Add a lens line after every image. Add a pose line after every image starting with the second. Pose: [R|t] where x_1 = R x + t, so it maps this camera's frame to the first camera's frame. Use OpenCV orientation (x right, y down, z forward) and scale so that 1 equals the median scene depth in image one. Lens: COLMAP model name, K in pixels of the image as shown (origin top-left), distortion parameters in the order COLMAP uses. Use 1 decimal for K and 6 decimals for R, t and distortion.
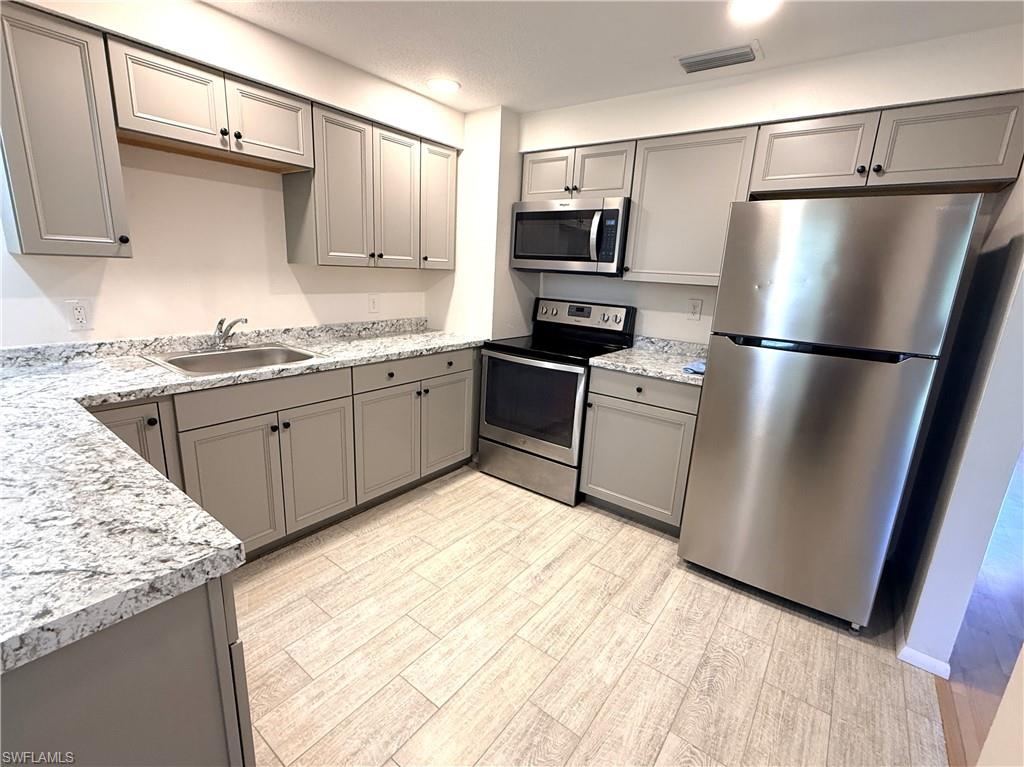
lens RADIAL K [[452.7, 0, 514.1], [0, 452.7, 381.9], [0, 0, 1]] dist [-0.002565, -0.000475]
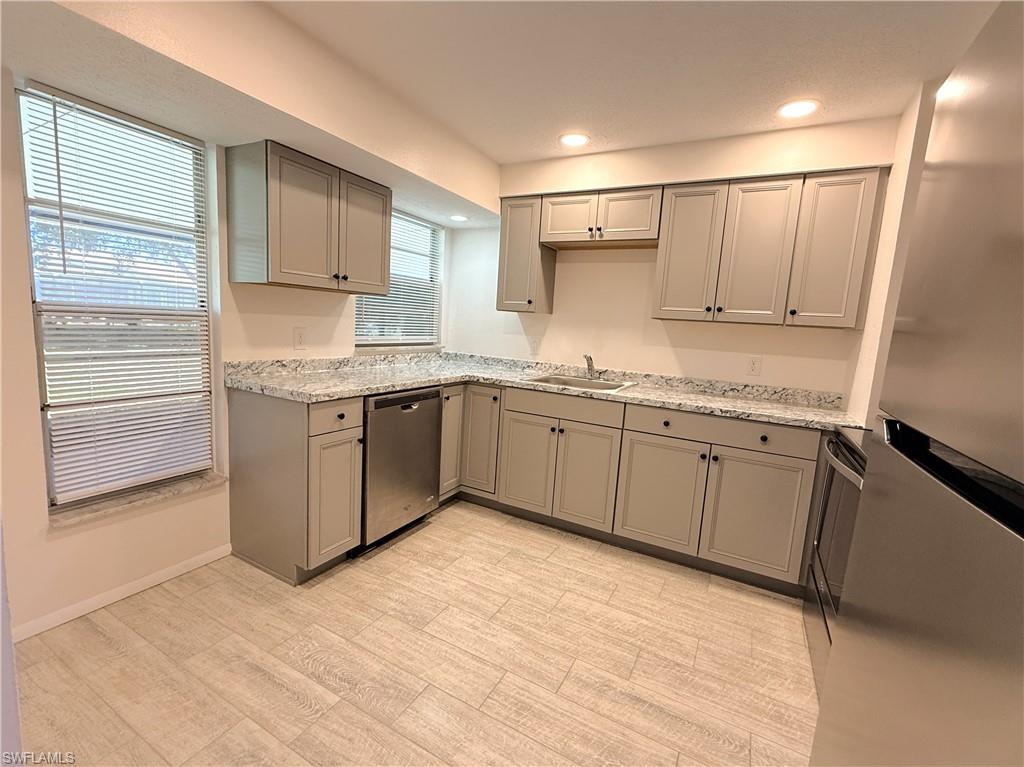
lens RADIAL K [[452.7, 0, 514.1], [0, 452.7, 381.9], [0, 0, 1]] dist [-0.002565, -0.000475]
pose [[0.164889, 0.088436, -0.982339, 0.700418], [-0.292583, 0.955527, 0.036911, -0.045608], [0.941917, 0.281330, 0.183431, 0.534692]]
